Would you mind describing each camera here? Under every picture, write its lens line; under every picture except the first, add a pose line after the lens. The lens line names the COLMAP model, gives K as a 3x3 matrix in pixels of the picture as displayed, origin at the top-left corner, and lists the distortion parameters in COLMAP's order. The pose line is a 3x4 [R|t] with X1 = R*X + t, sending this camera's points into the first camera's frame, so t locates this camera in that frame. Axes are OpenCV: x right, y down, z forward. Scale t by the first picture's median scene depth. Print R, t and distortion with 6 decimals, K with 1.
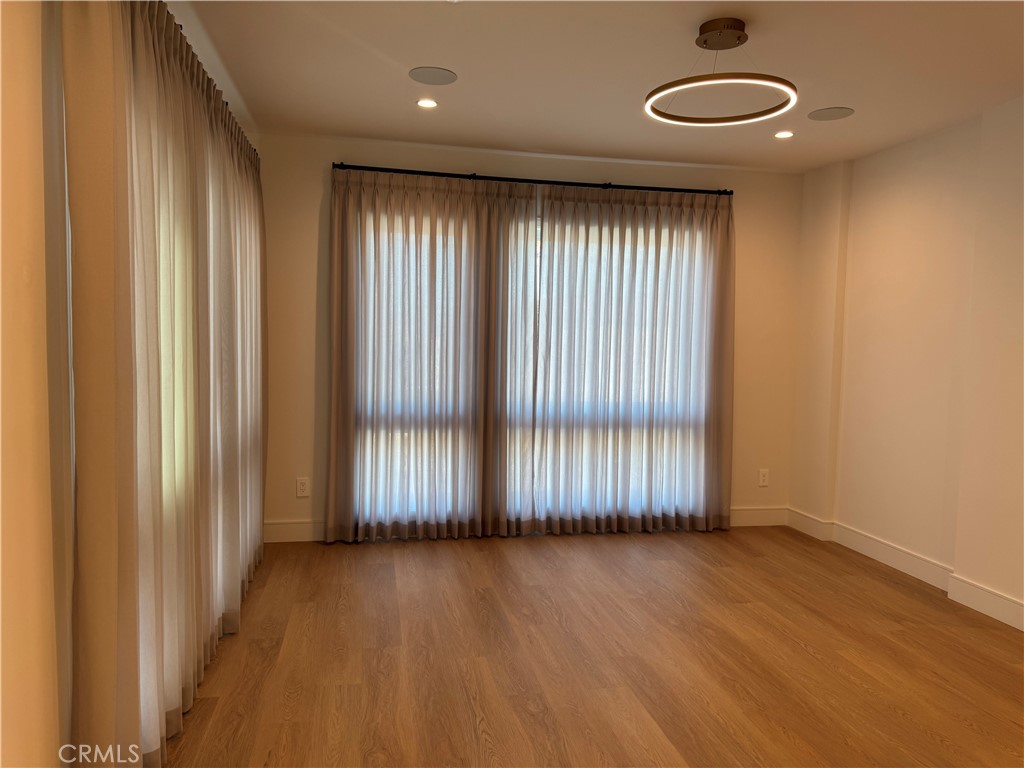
lens RADIAL K [[750.4, 0, 512.0], [0, 750.4, 384.0], [0, 0, 1]] dist [0.016666, -0.000710]
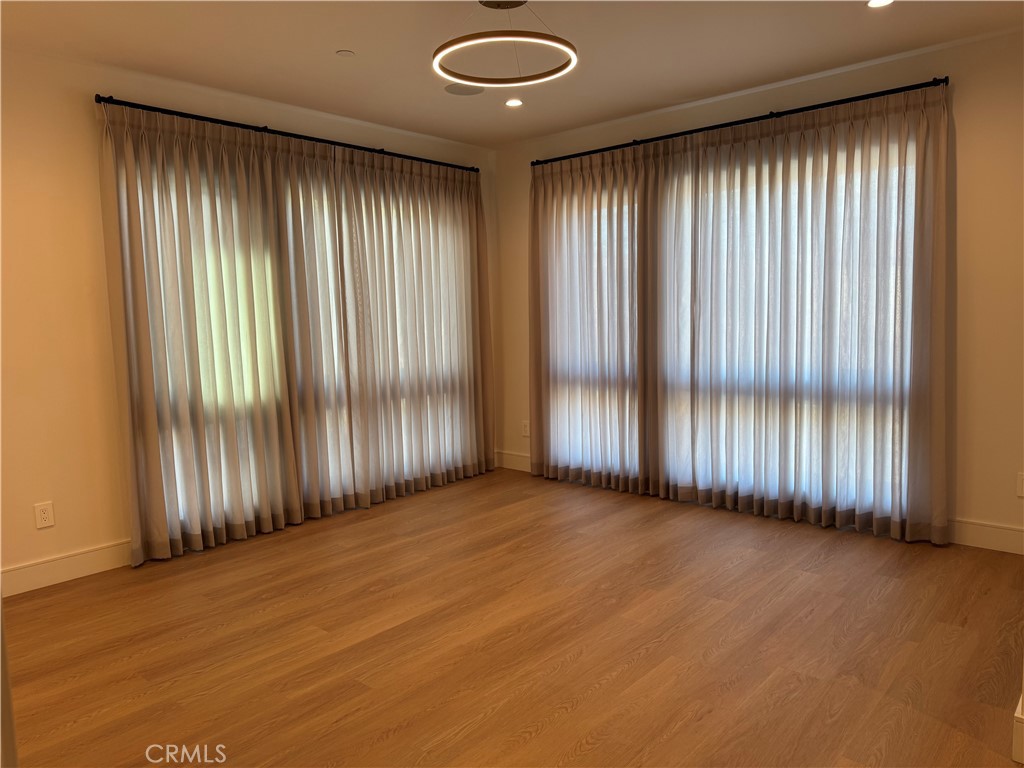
lens RADIAL K [[731.8, 0, 512.0], [0, 731.8, 384.0], [0, 0, 1]] dist [0.024636, -0.004008]
pose [[0.596789, 0.041797, -0.801309, 0.669464], [-0.022950, 0.999123, 0.035023, 0.021215], [0.802070, -0.002512, 0.597225, 0.261319]]
